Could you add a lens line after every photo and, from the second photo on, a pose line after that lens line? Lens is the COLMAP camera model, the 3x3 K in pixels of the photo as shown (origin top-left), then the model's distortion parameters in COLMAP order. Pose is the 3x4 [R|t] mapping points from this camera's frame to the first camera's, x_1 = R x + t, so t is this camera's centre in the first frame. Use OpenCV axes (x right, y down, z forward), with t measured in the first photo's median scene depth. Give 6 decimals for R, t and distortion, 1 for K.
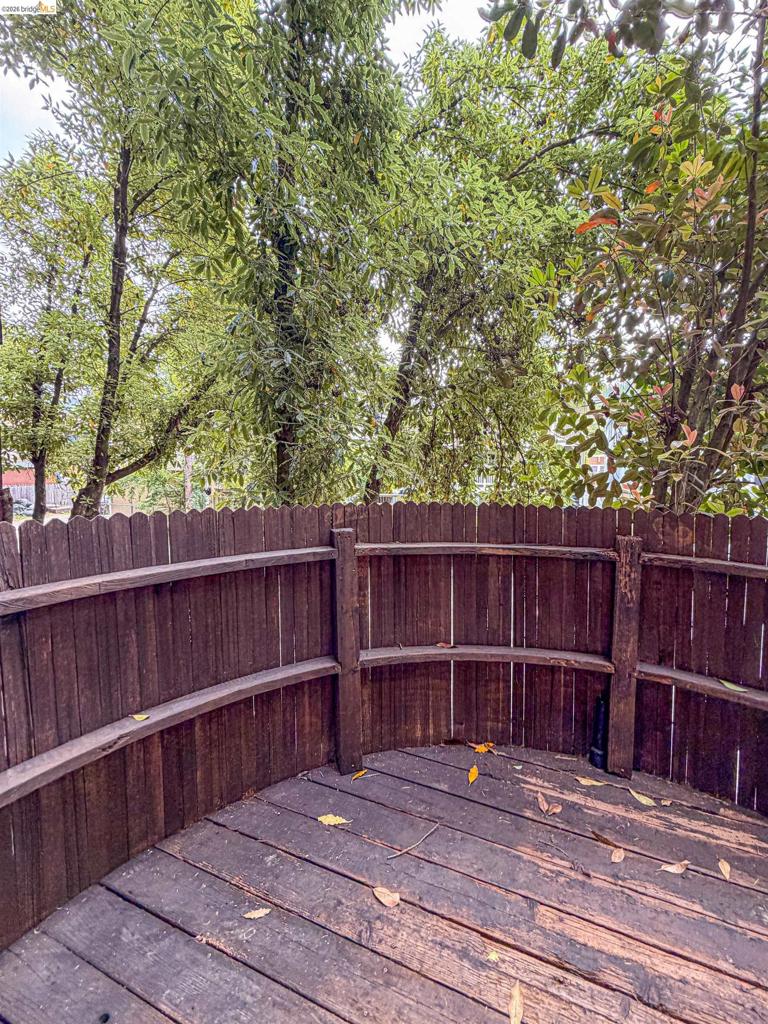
lens RADIAL K [[419.1, 0, 386.9], [0, 419.1, 501.2], [0, 0, 1]] dist [-0.002074, 0.000471]
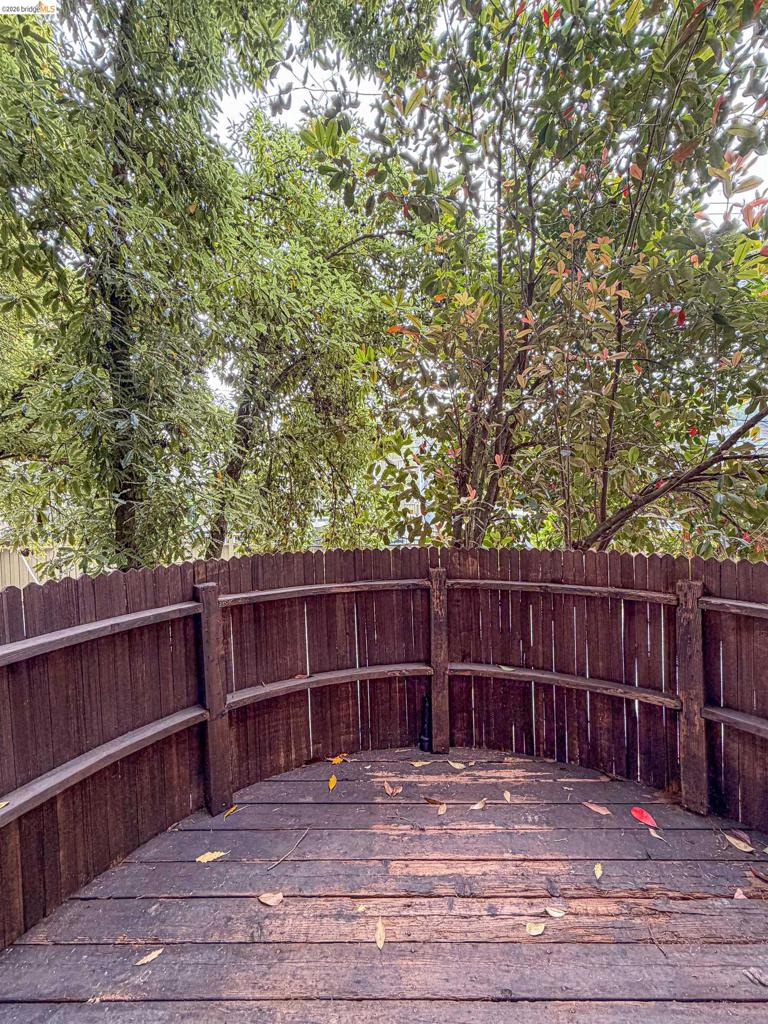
lens RADIAL K [[419.1, 0, 386.1], [0, 419.1, 515.2], [0, 0, 1]] dist [-0.002074, 0.000471]
pose [[0.921393, -0.032382, 0.387281, -0.083984], [0.050415, 0.998061, -0.036492, -0.045539], [-0.385348, 0.053149, 0.921239, -0.176605]]
